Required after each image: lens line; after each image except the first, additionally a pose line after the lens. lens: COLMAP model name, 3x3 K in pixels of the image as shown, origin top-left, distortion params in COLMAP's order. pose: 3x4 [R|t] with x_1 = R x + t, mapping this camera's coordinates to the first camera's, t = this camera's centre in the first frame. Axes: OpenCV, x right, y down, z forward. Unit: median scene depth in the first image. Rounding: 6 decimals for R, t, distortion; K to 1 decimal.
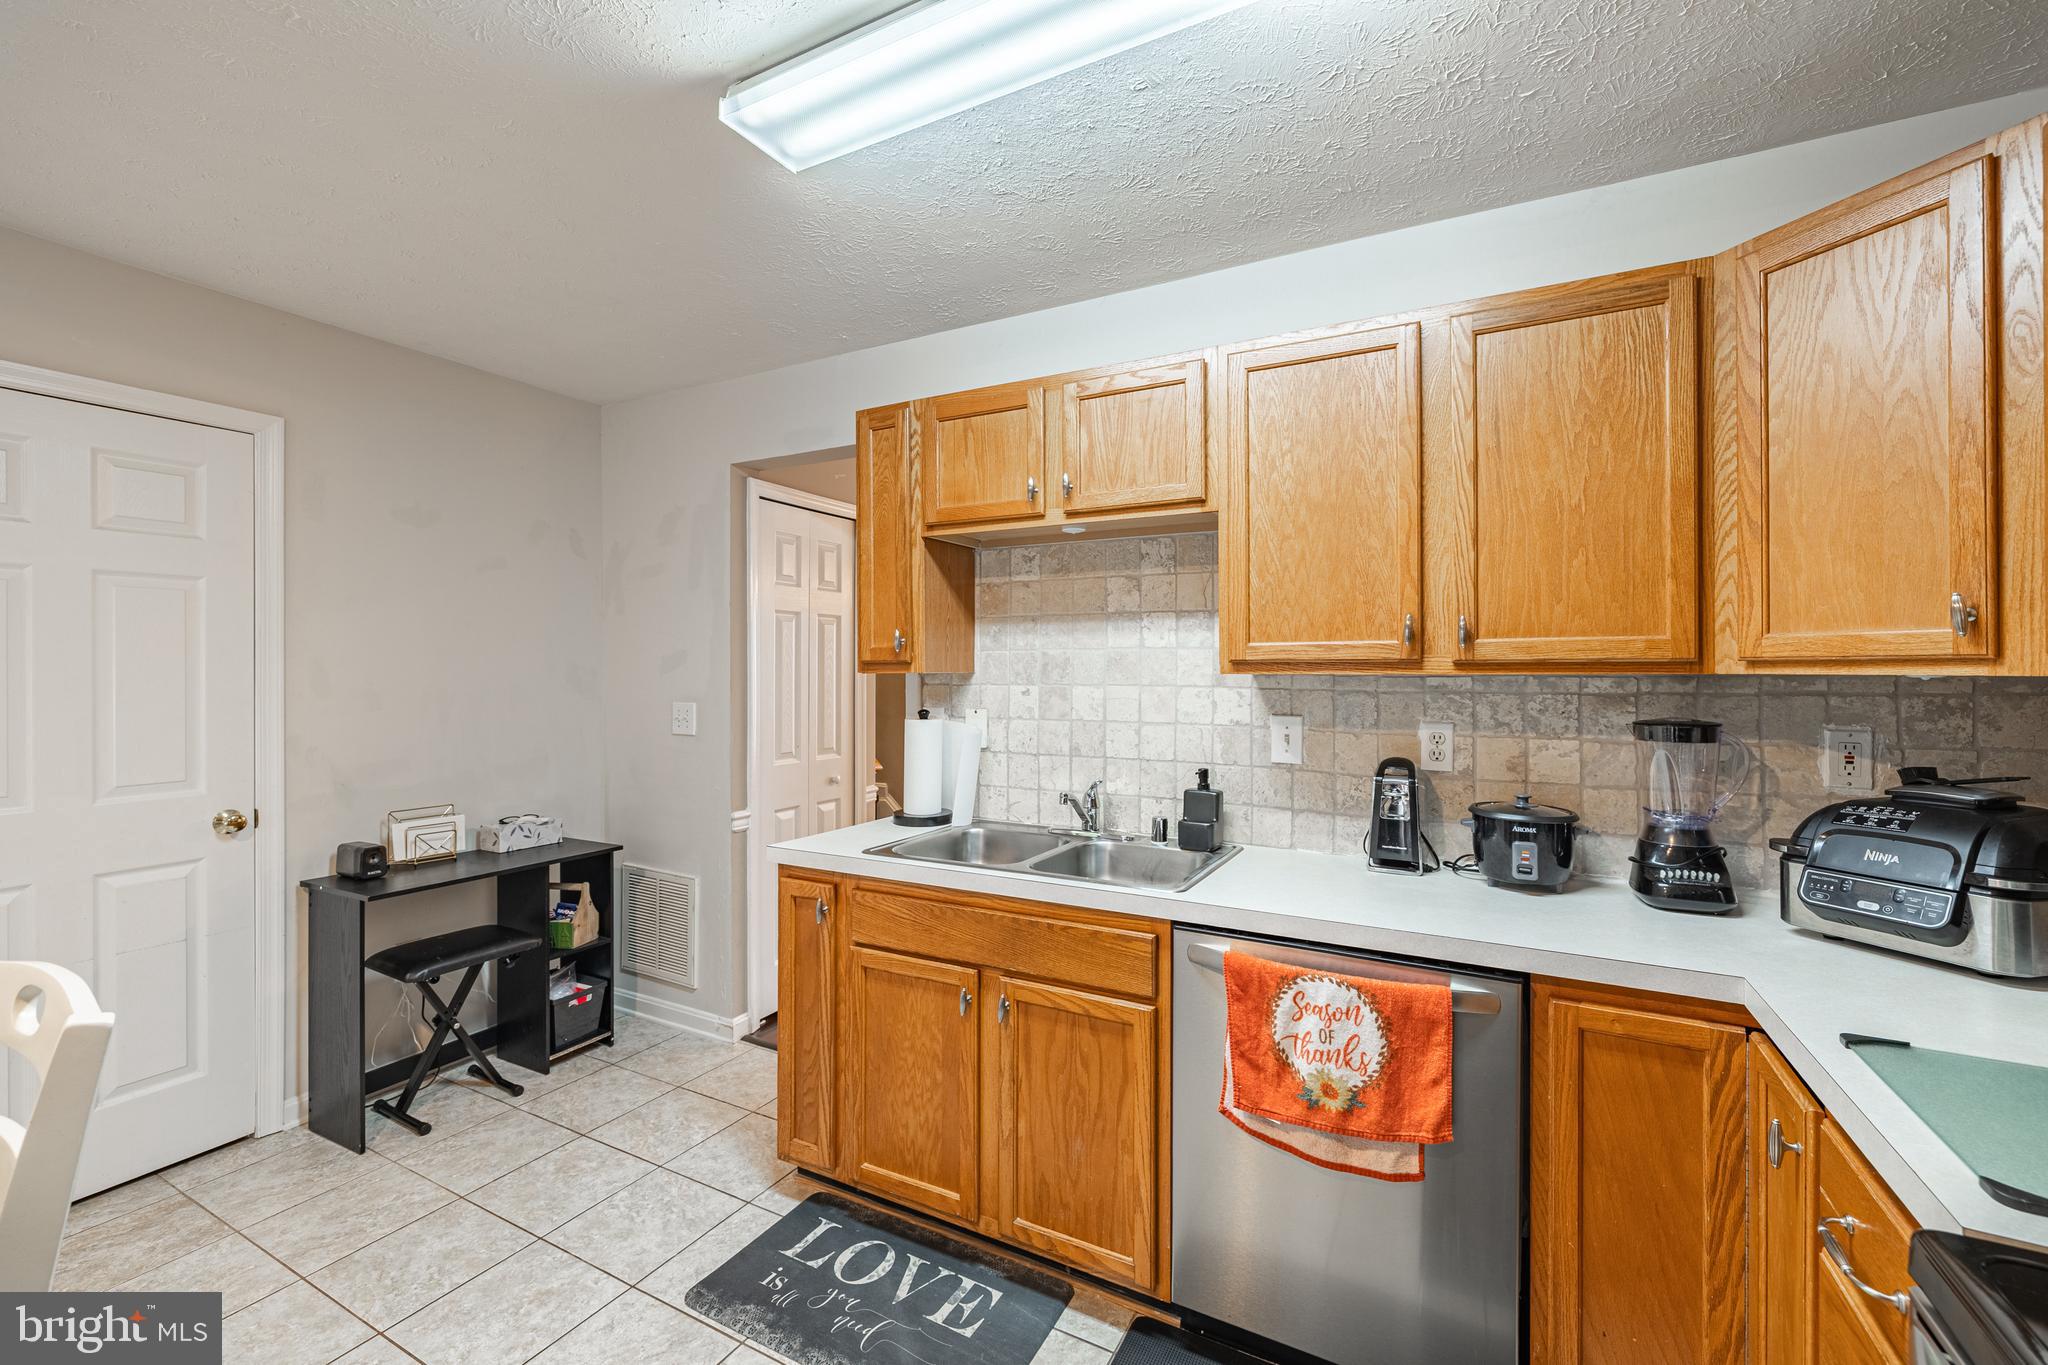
lens RADIAL K [[864.7, 0, 1027.0], [0, 864.7, 669.6], [0, 0, 1]] dist [0.007306, -0.001214]
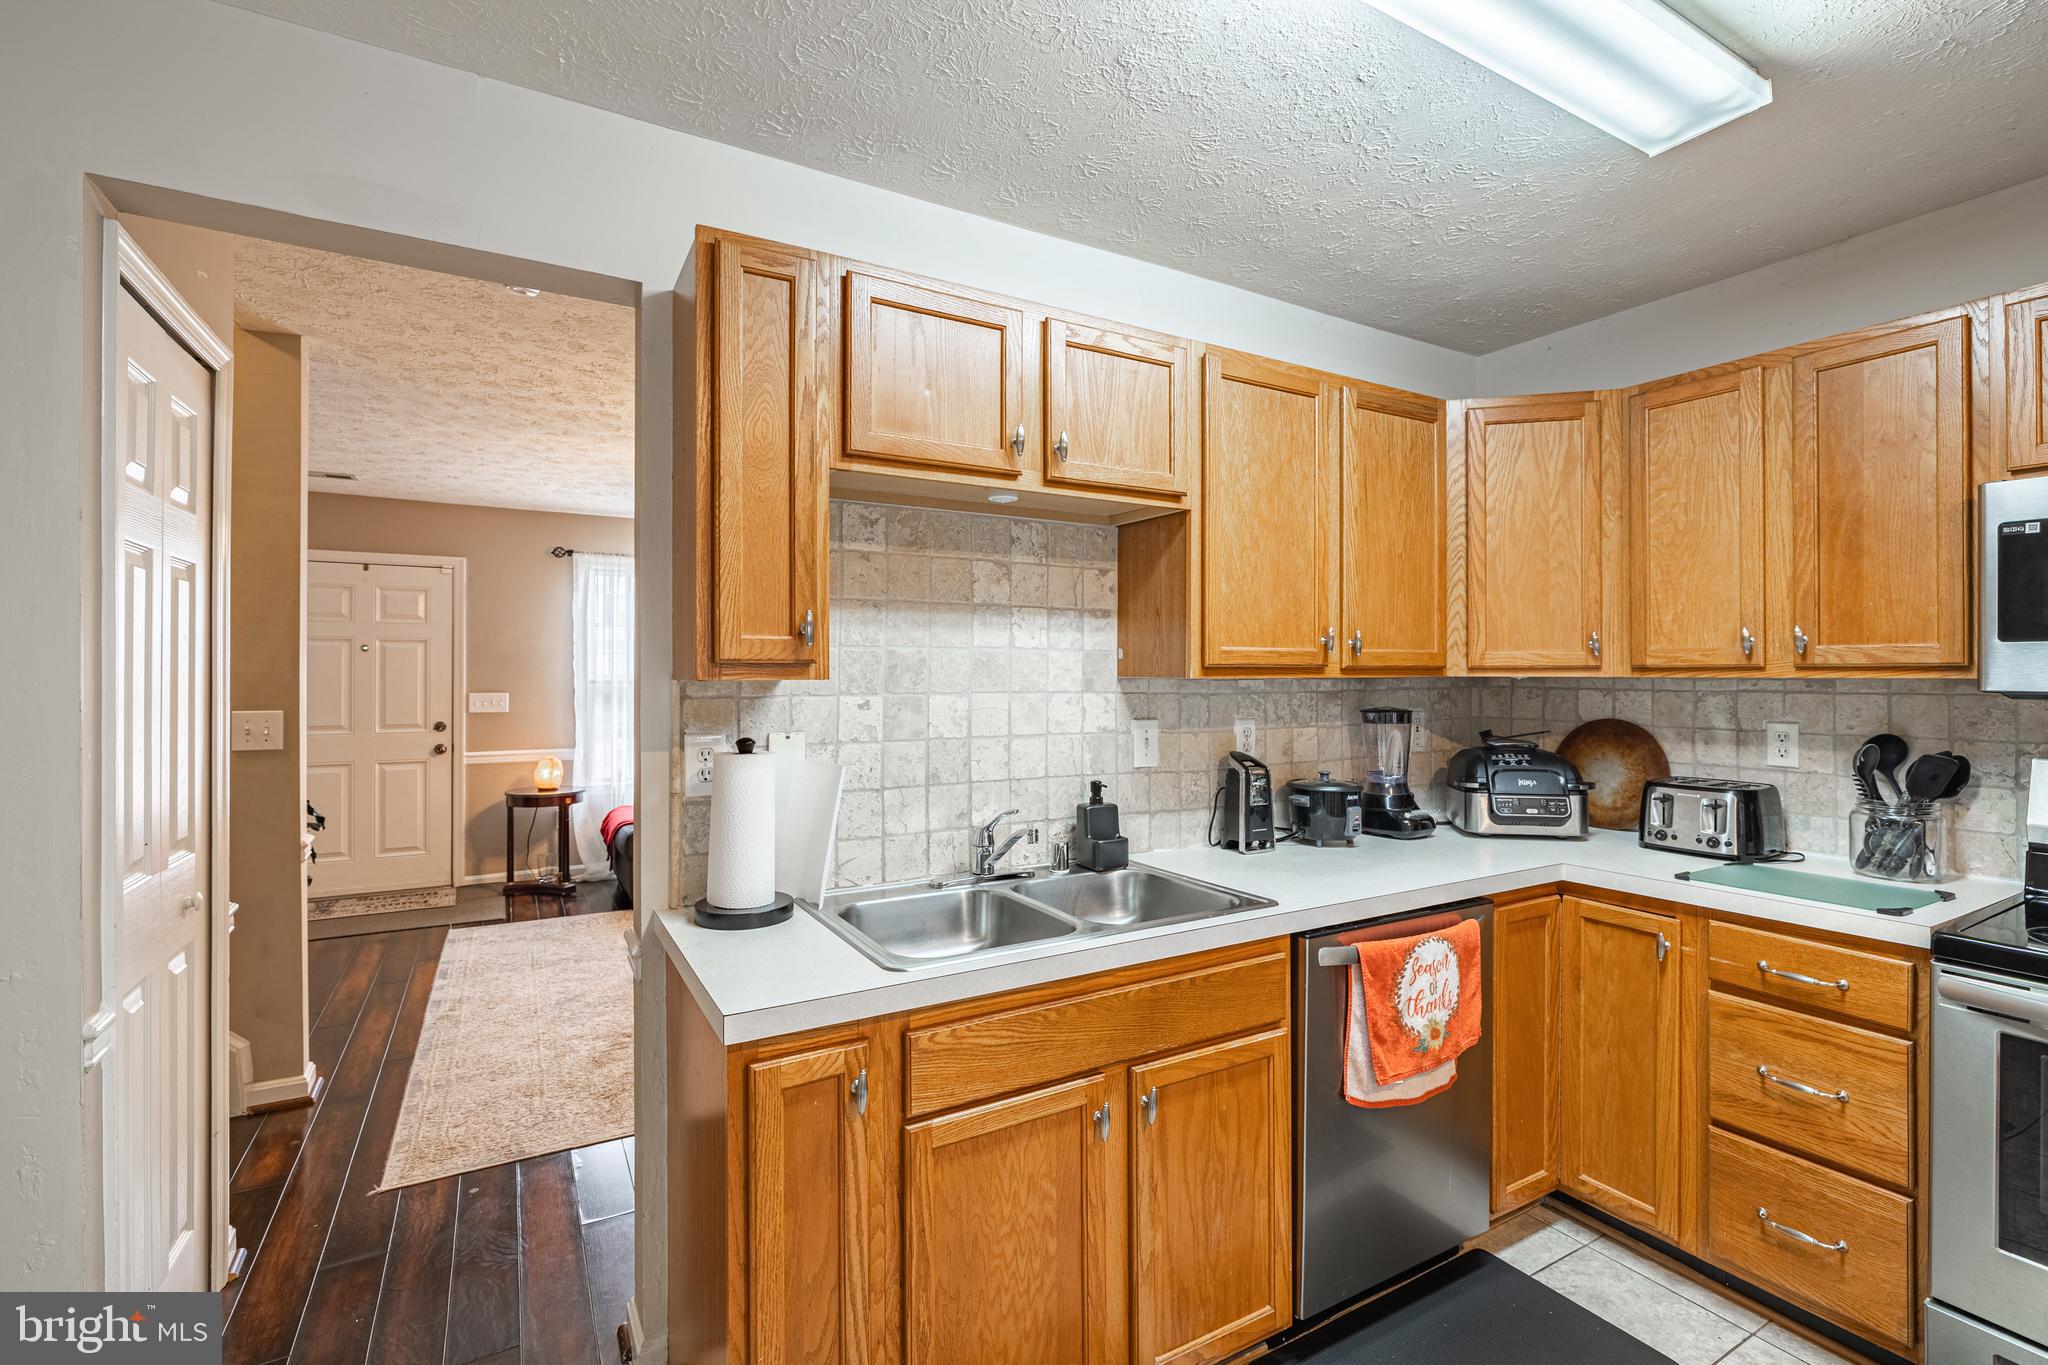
lens RADIAL K [[907.6, 0, 1028.7], [0, 907.6, 673.4], [0, 0, 1]] dist [-0.004713, 0.002286]
pose [[0.525169, -0.001250, 0.850997, -0.691634], [0.000060, 0.999999, 0.001432, -0.001938], [-0.850998, -0.000701, 0.525169, 0.581084]]
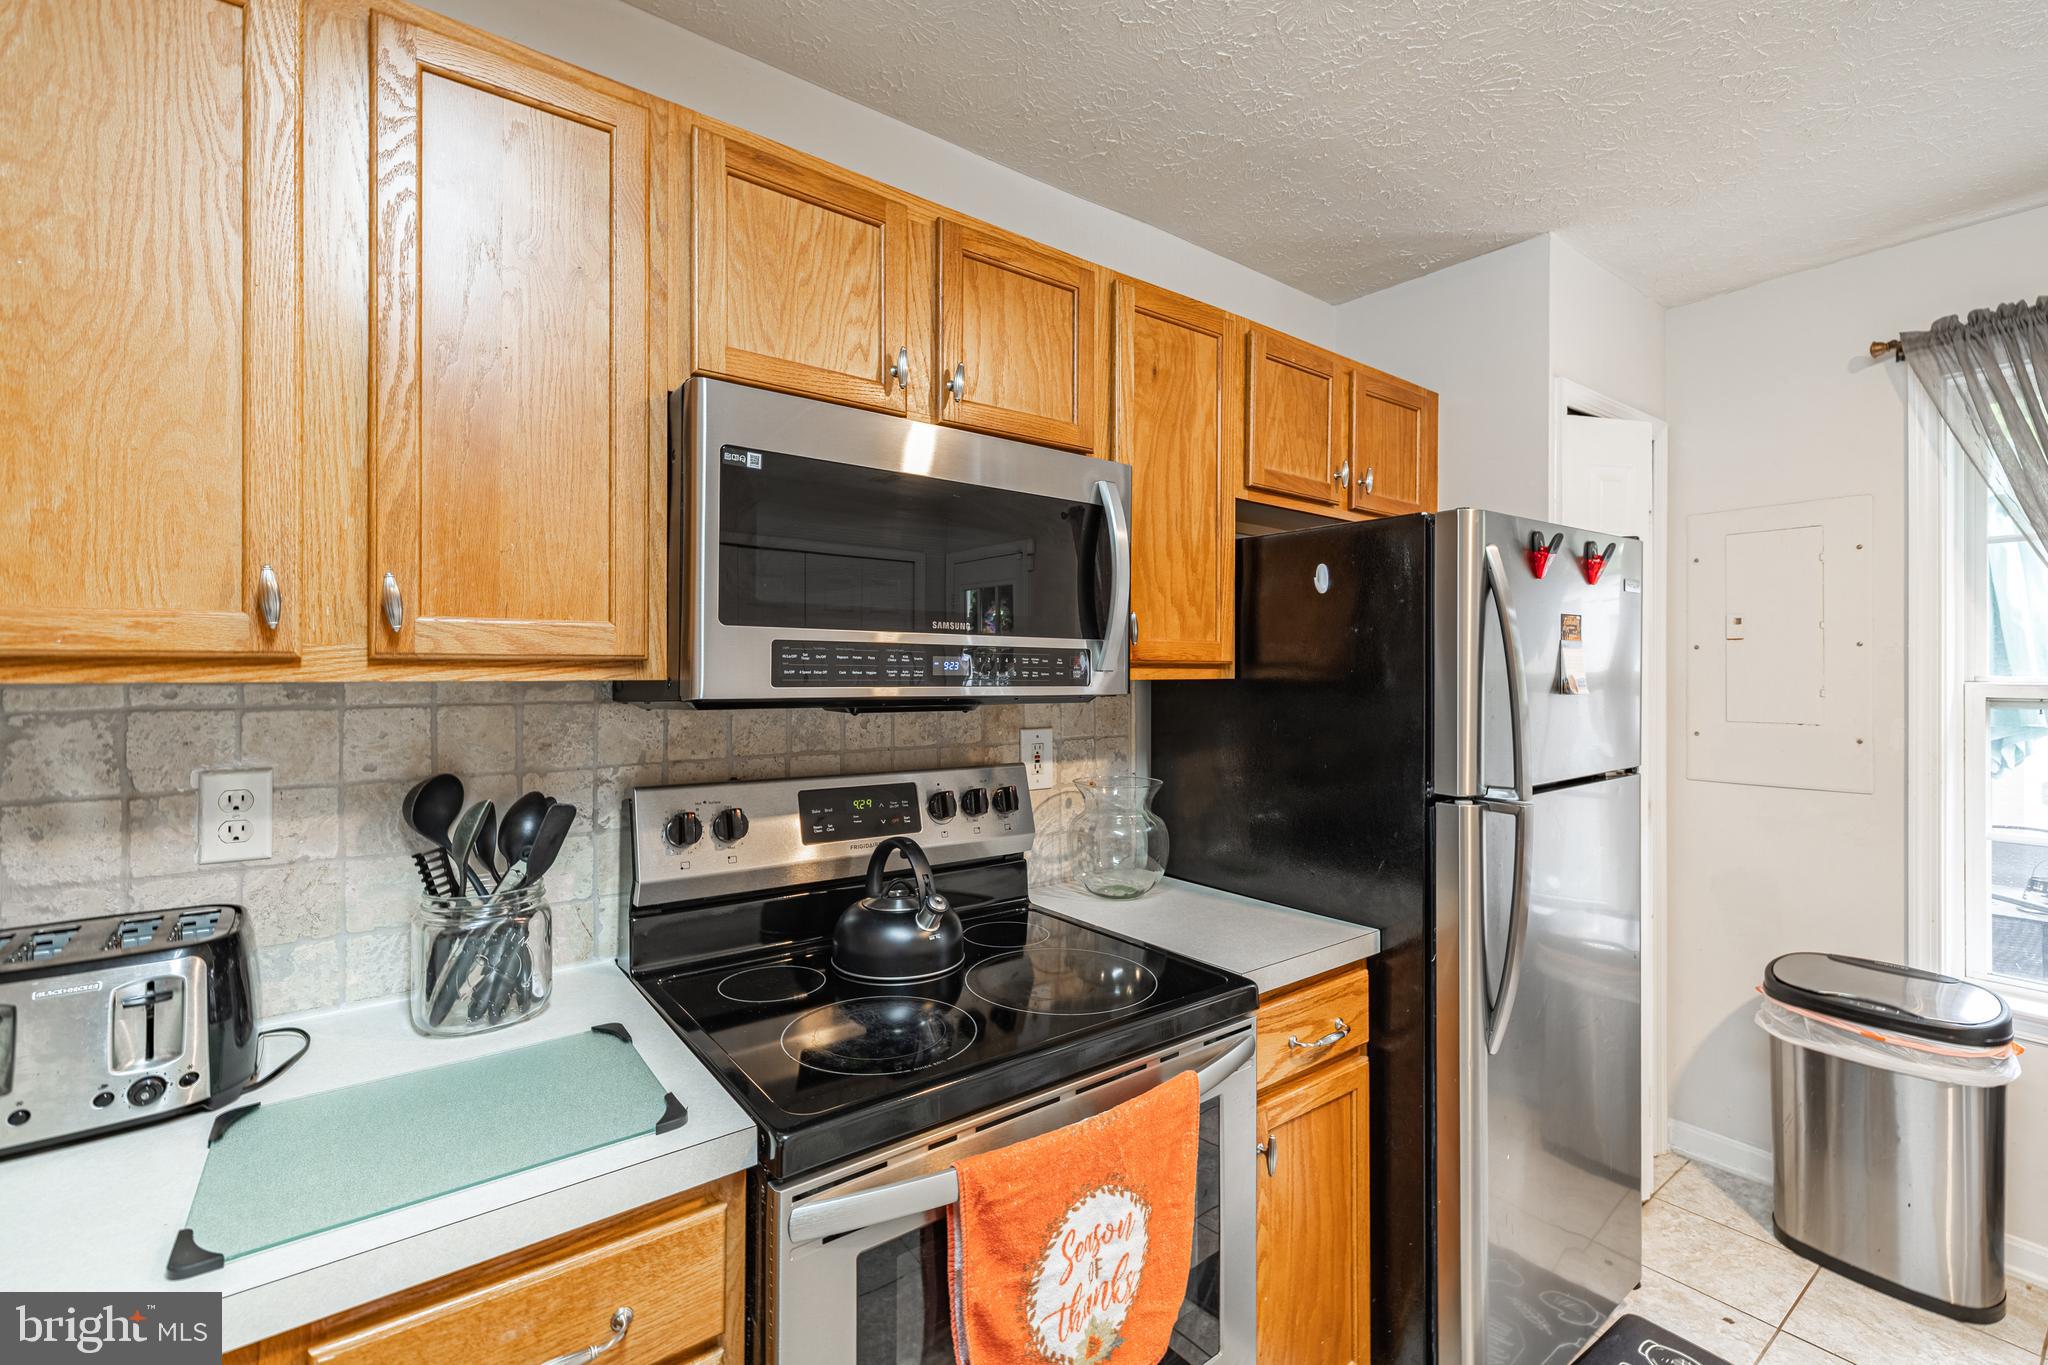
lens RADIAL K [[864.7, 0, 1006.7], [0, 864.7, 666.7], [0, 0, 1]] dist [0.007306, -0.001214]
pose [[-0.906016, -0.001081, 0.423243, 0.077604], [-0.003468, 0.999982, -0.004870, -0.002101], [-0.423230, -0.005880, -0.906003, 0.656523]]
